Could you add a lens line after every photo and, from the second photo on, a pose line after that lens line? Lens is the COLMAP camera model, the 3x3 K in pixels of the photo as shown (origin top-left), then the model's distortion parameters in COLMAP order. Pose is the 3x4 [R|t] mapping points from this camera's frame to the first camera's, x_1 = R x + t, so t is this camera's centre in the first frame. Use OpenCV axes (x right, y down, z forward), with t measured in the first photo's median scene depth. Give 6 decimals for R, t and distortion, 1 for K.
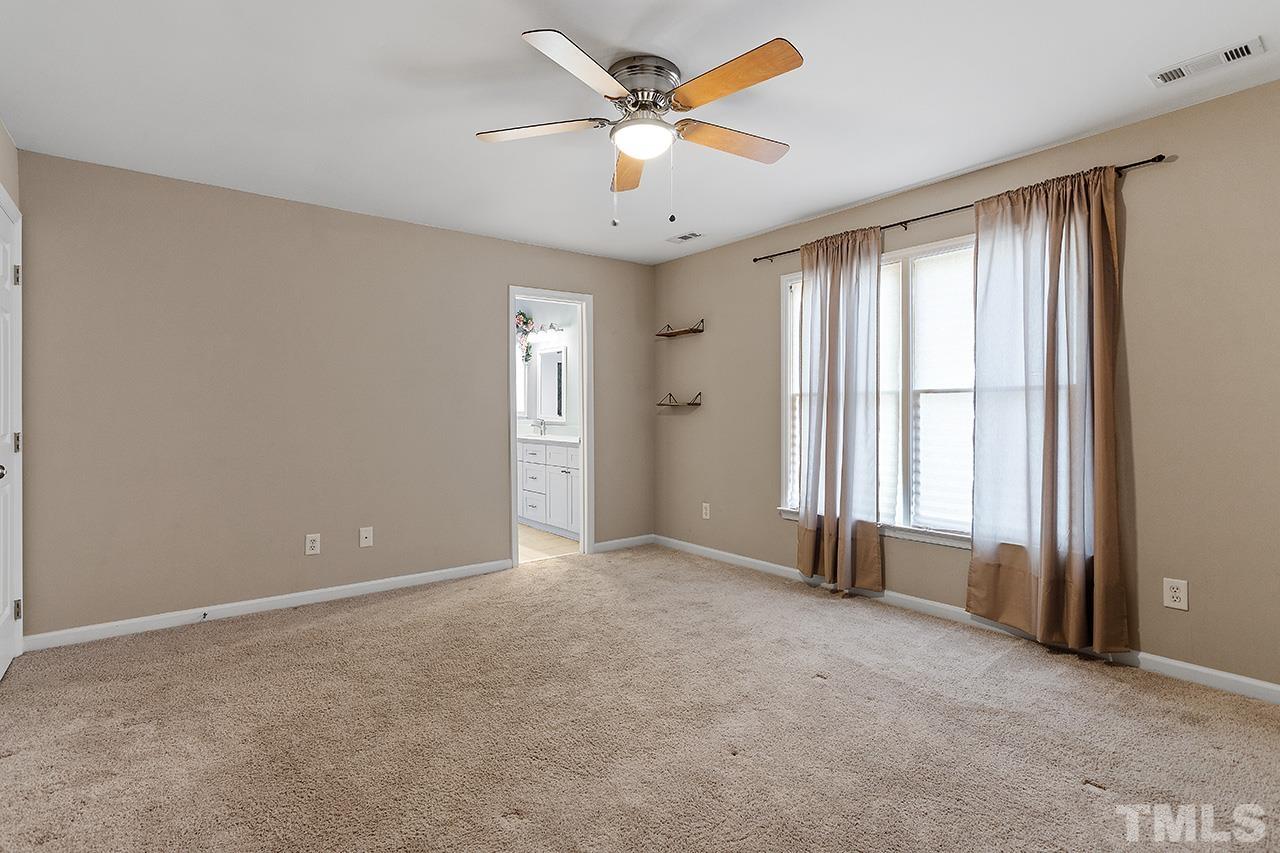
lens RADIAL K [[617.0, 0, 641.4], [0, 617.0, 414.8], [0, 0, 1]] dist [-0.000840, -0.000187]
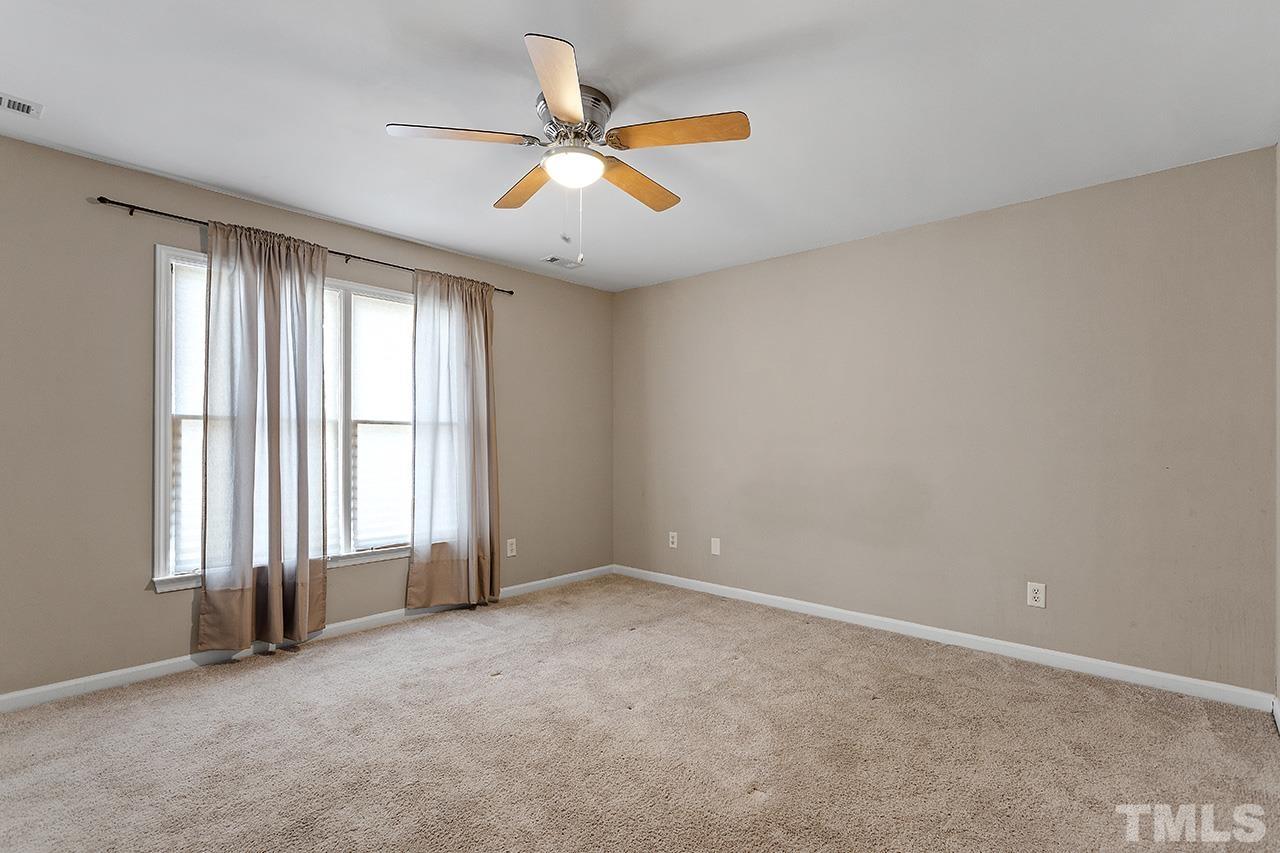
lens RADIAL K [[621.3, 0, 631.9], [0, 621.3, 428.4], [0, 0, 1]] dist [0.000599, -0.000036]
pose [[-0.157266, 0.014800, 0.987445, -0.665917], [-0.007481, 0.999841, -0.016177, -0.012507], [-0.987528, -0.009931, -0.157130, 0.700981]]
